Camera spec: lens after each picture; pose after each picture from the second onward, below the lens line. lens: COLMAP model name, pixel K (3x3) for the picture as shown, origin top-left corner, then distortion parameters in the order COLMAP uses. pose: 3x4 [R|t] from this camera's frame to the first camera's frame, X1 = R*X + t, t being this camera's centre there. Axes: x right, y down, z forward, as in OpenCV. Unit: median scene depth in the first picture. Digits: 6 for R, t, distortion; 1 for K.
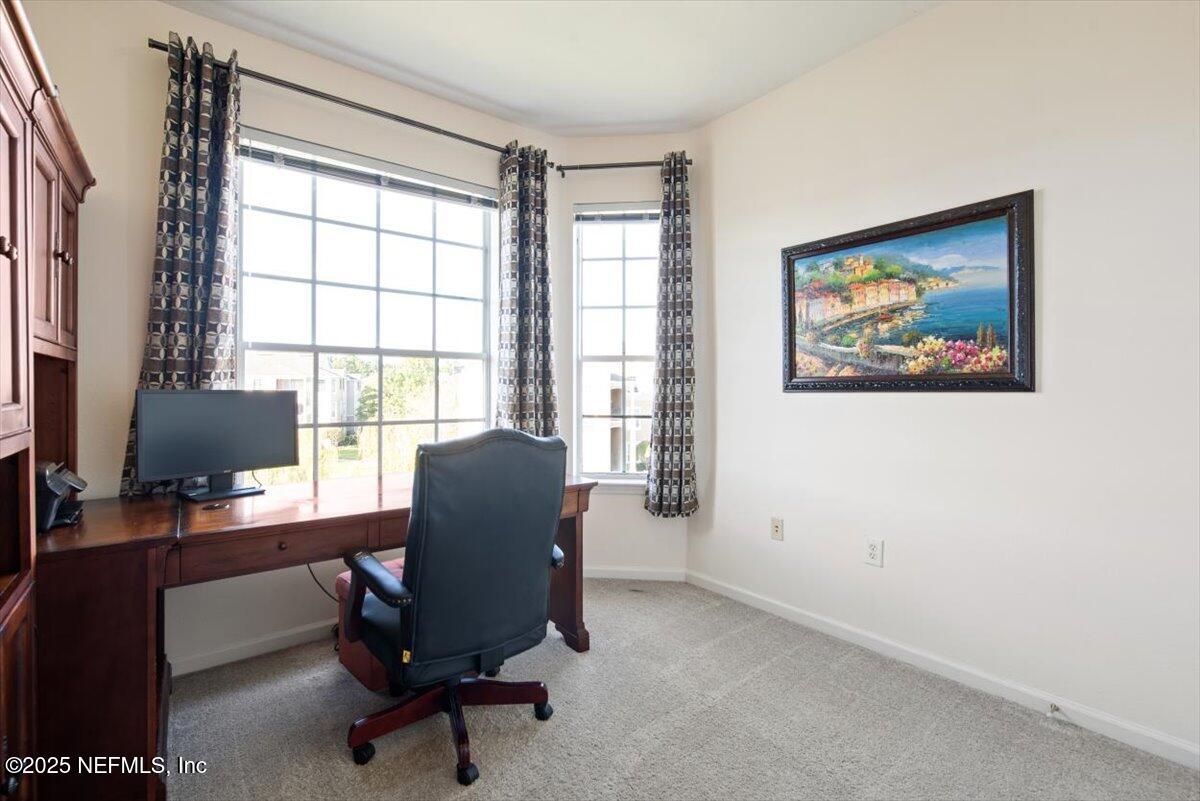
lens RADIAL K [[544.5, 0, 600.0], [0, 544.5, 386.2], [0, 0, 1]] dist [-0.001343, -0.000107]
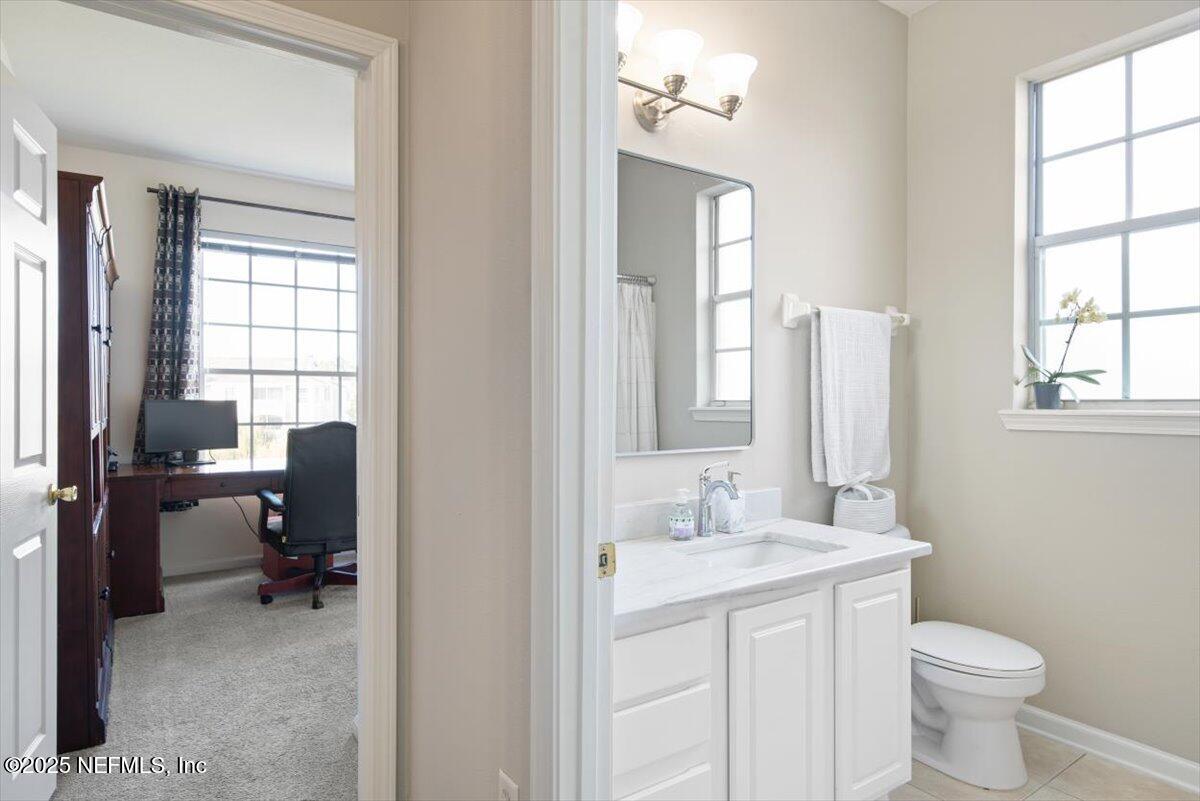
lens RADIAL K [[686.3, 0, 600.0], [0, 686.3, 400.5], [0, 0, 1]] dist [-0.000978, 0.001485]
pose [[0.997706, -0.000163, -0.067695, 0.665357], [0.000588, 0.999980, 0.006254, -0.003617], [0.067693, -0.006279, 0.997686, -0.964573]]
